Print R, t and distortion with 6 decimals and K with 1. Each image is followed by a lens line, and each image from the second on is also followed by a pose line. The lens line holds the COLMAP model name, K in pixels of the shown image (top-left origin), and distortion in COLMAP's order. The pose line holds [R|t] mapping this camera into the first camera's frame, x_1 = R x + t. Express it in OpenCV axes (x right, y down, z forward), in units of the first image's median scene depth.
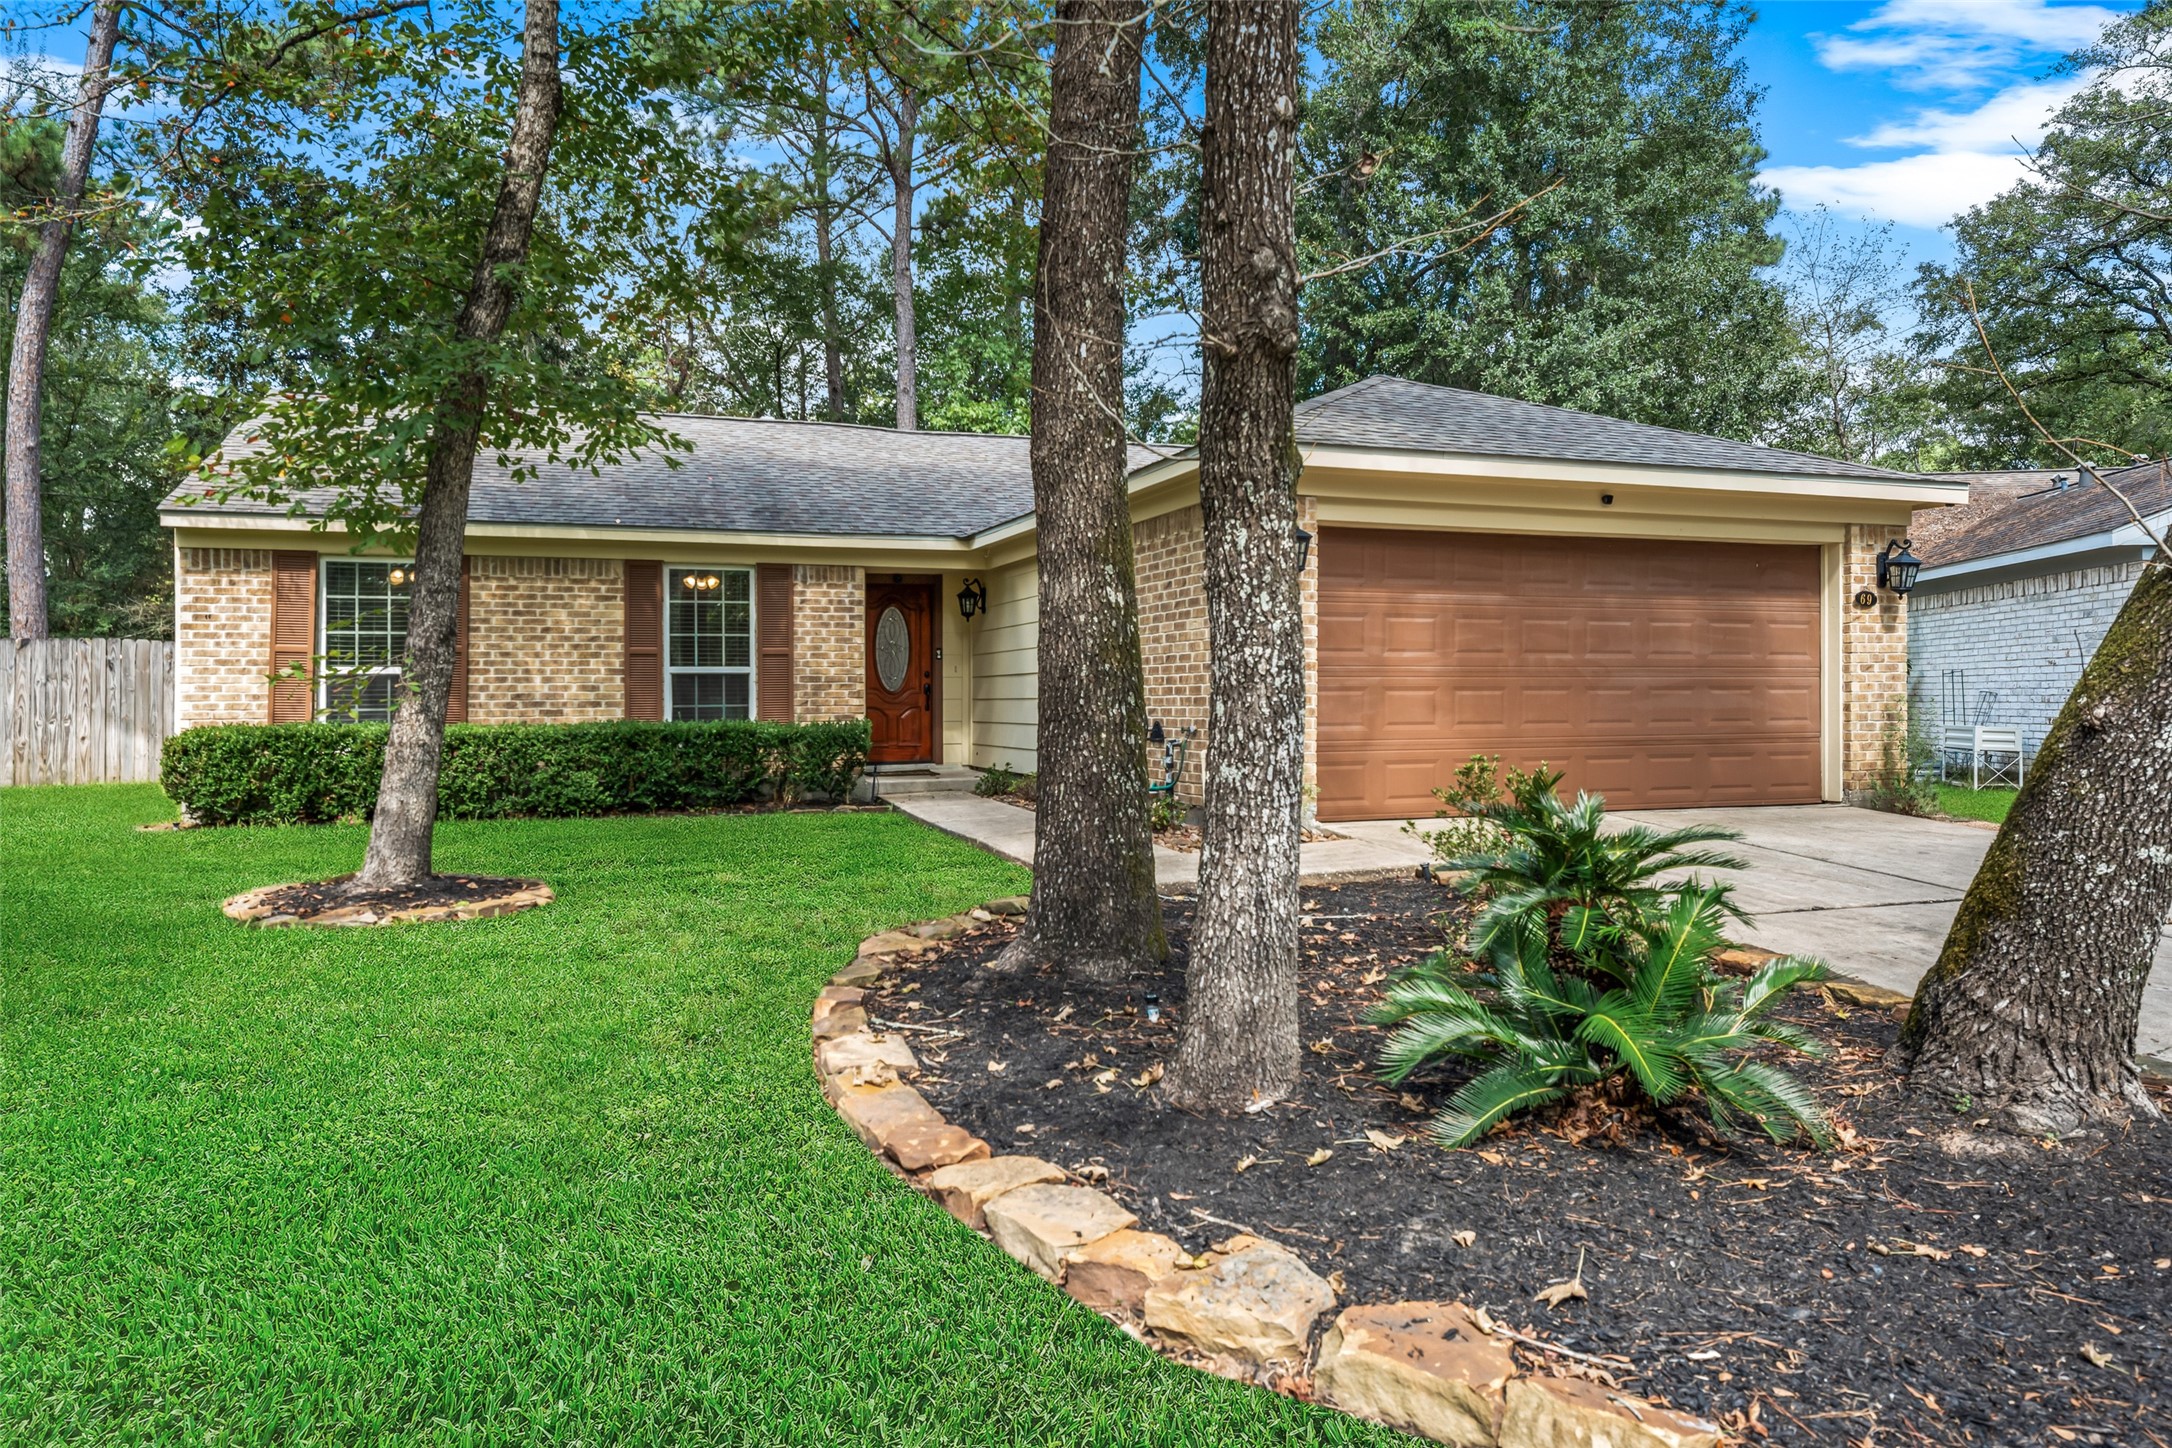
lens RADIAL K [[1386.6, 0, 1088.1], [0, 1386.6, 716.4], [0, 0, 1]] dist [0.009978, -0.006837]
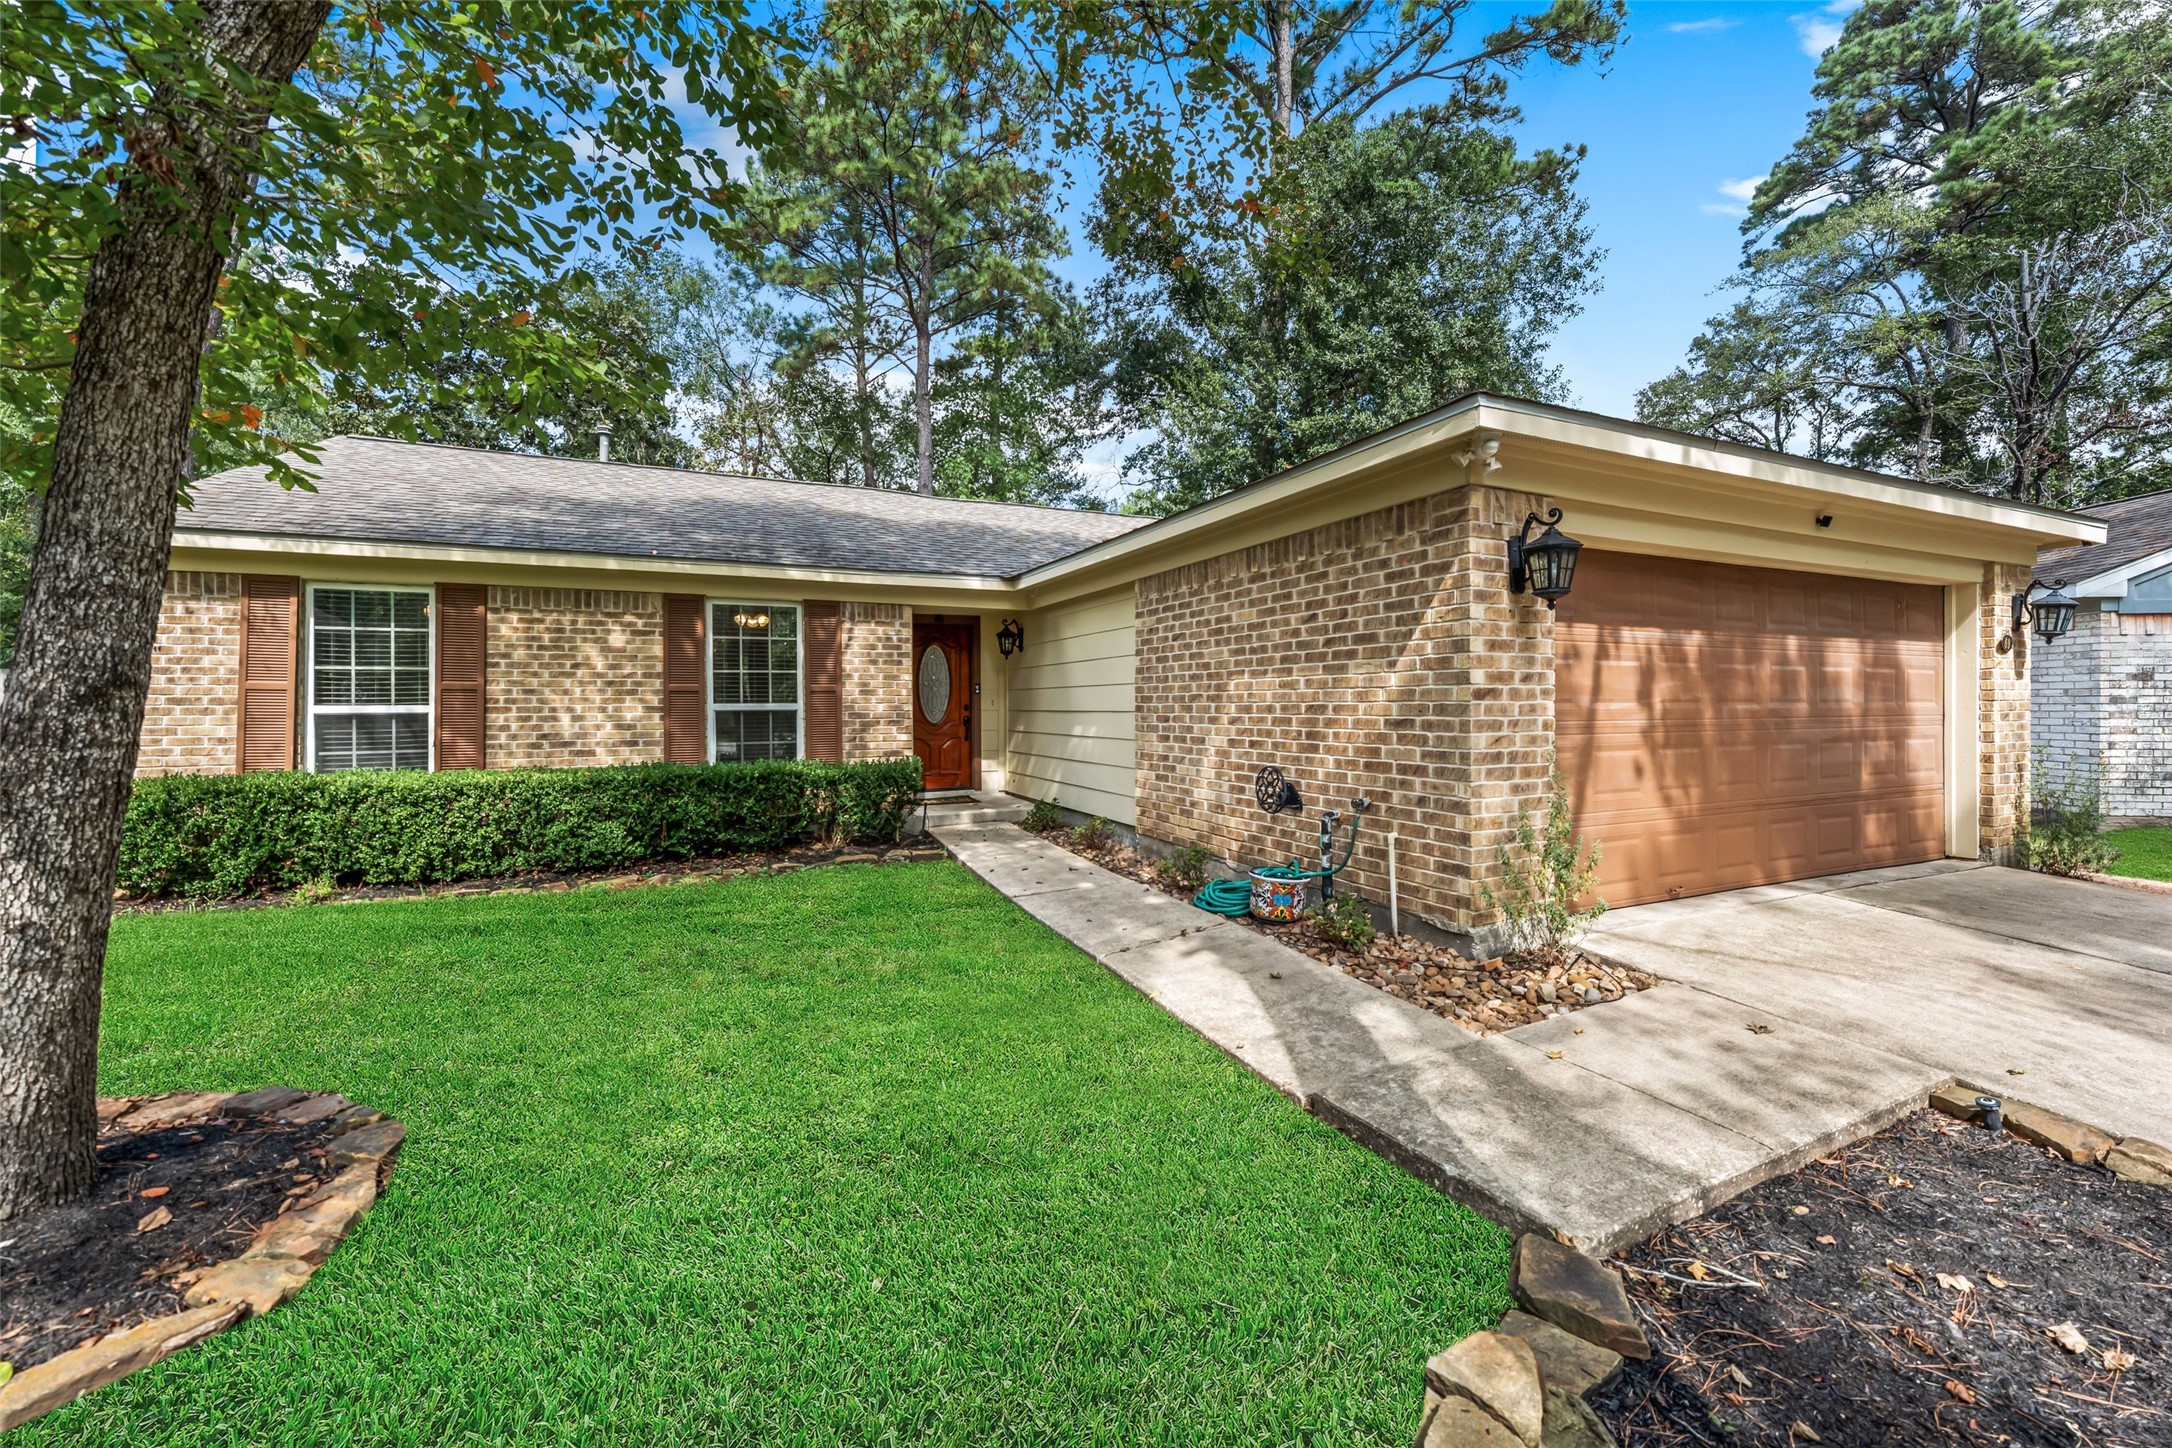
lens RADIAL K [[857.0, 0, 1087.6], [0, 857.0, 721.2], [0, 0, 1]] dist [0.000774, 0.001230]
pose [[0.997351, 0.001519, 0.072729, -0.084421], [-0.001904, 0.999985, 0.005231, -0.028085], [-0.072719, -0.005355, 0.997338, 0.389401]]
